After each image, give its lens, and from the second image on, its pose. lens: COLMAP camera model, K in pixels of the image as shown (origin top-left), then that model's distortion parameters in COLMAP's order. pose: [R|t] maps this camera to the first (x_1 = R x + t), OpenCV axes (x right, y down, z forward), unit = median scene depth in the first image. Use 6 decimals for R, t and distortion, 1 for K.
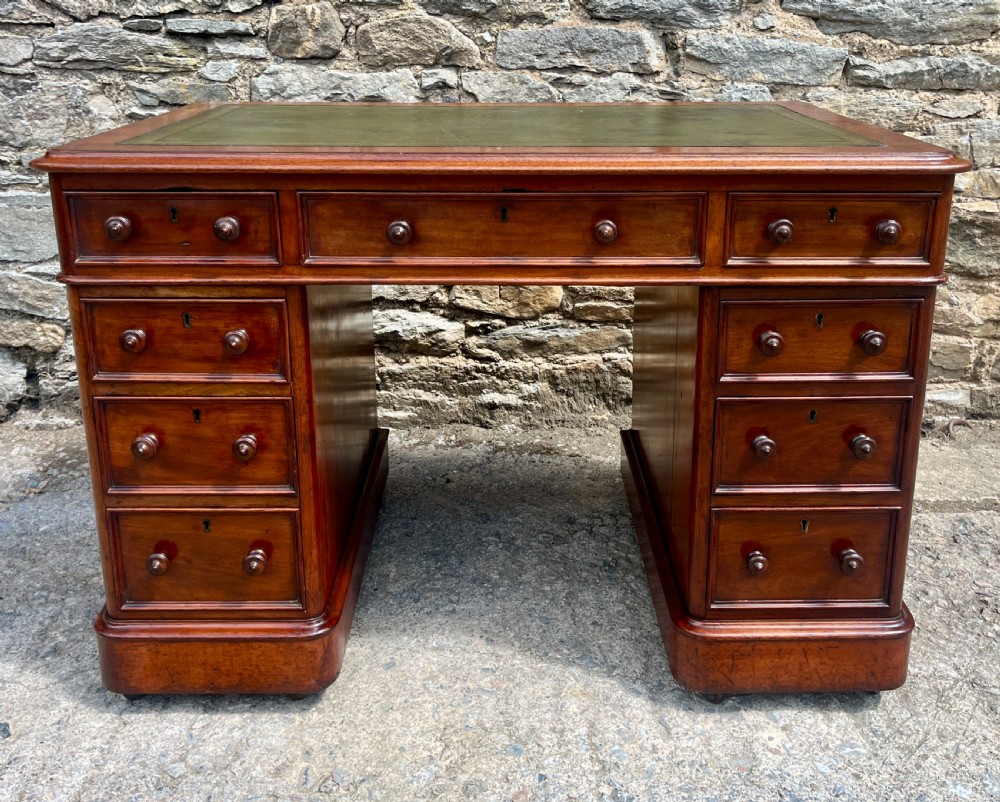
lens RADIAL K [[995.0, 0, 493.3], [0, 995.0, 318.2], [0, 0, 1]] dist [0.022105, 0.000000]
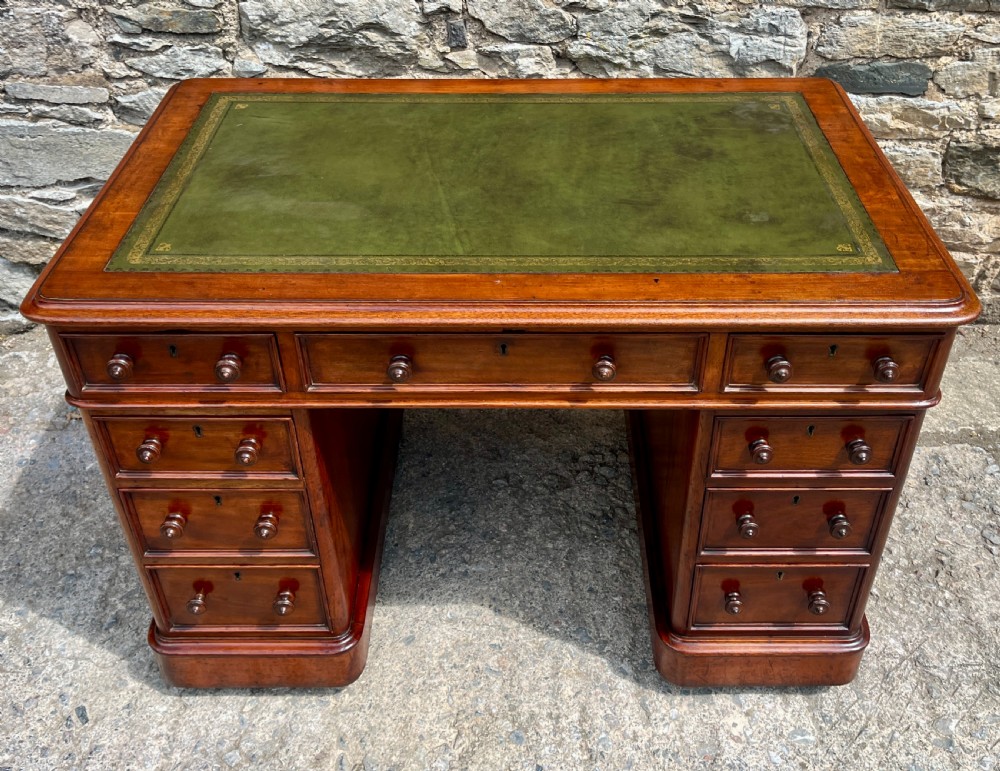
lens RADIAL K [[965.8, 0, 511.3], [0, 965.8, 339.0], [0, 0, 1]] dist [0.020857, 0.000000]
pose [[0.999987, -0.001002, -0.004921, 0.013439], [0.002630, 0.939267, 0.343178, -0.258631], [0.004278, -0.343186, 0.939258, 0.054154]]
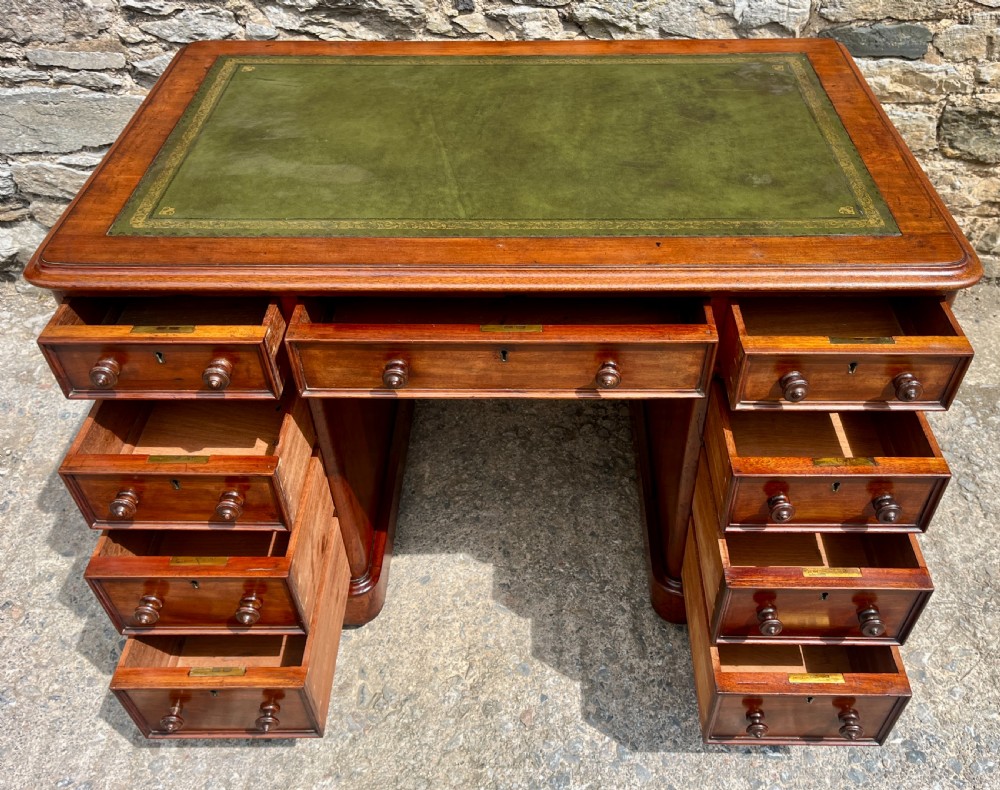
lens RADIAL K [[854.9, 0, 524.3], [0, 854.9, 391.3], [0, 0, 1]] dist [0.047546, -0.063210]
pose [[0.999959, -0.002411, -0.008732, 0.021207], [0.006043, 0.895649, 0.444721, -0.243325], [0.006748, -0.444756, 0.895626, 0.107862]]
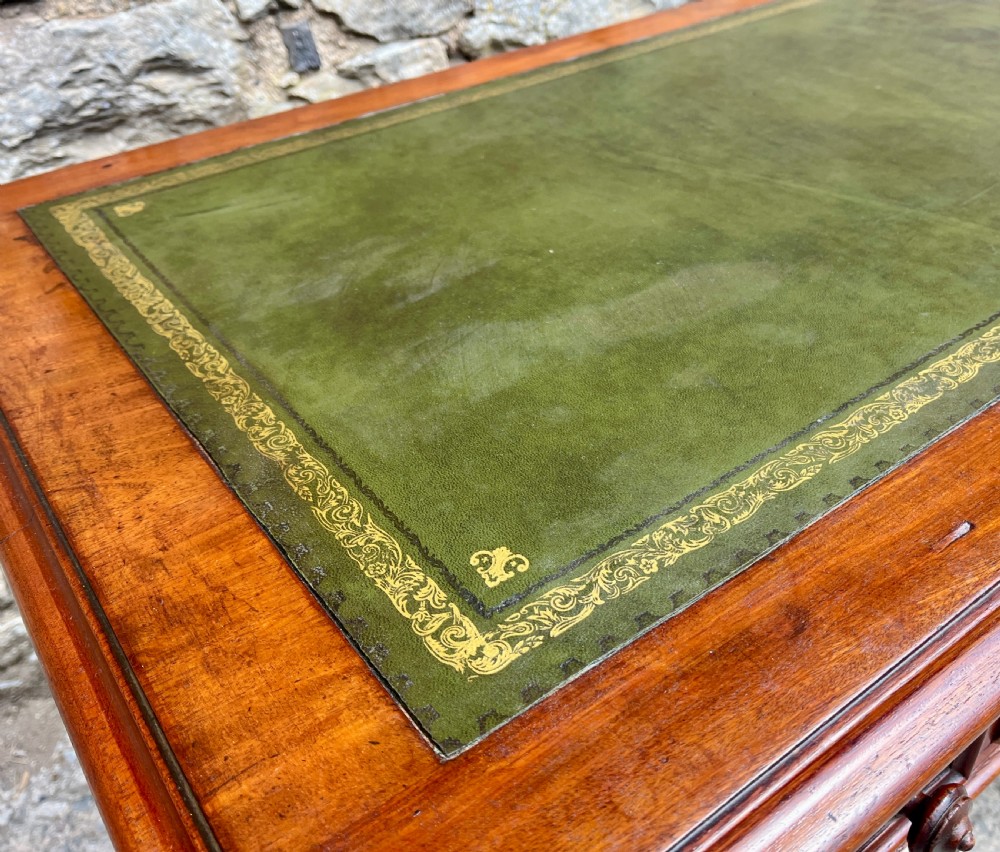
lens RADIAL K [[914.7, 0, 527.1], [0, 914.7, 442.5], [0, 0, 1]] dist [-0.004077, 0.000000]
pose [[0.799370, -0.403631, 0.445073, -0.256271], [0.231499, 0.890464, 0.391768, -0.190027], [-0.554451, -0.210133, 0.805250, 0.495036]]
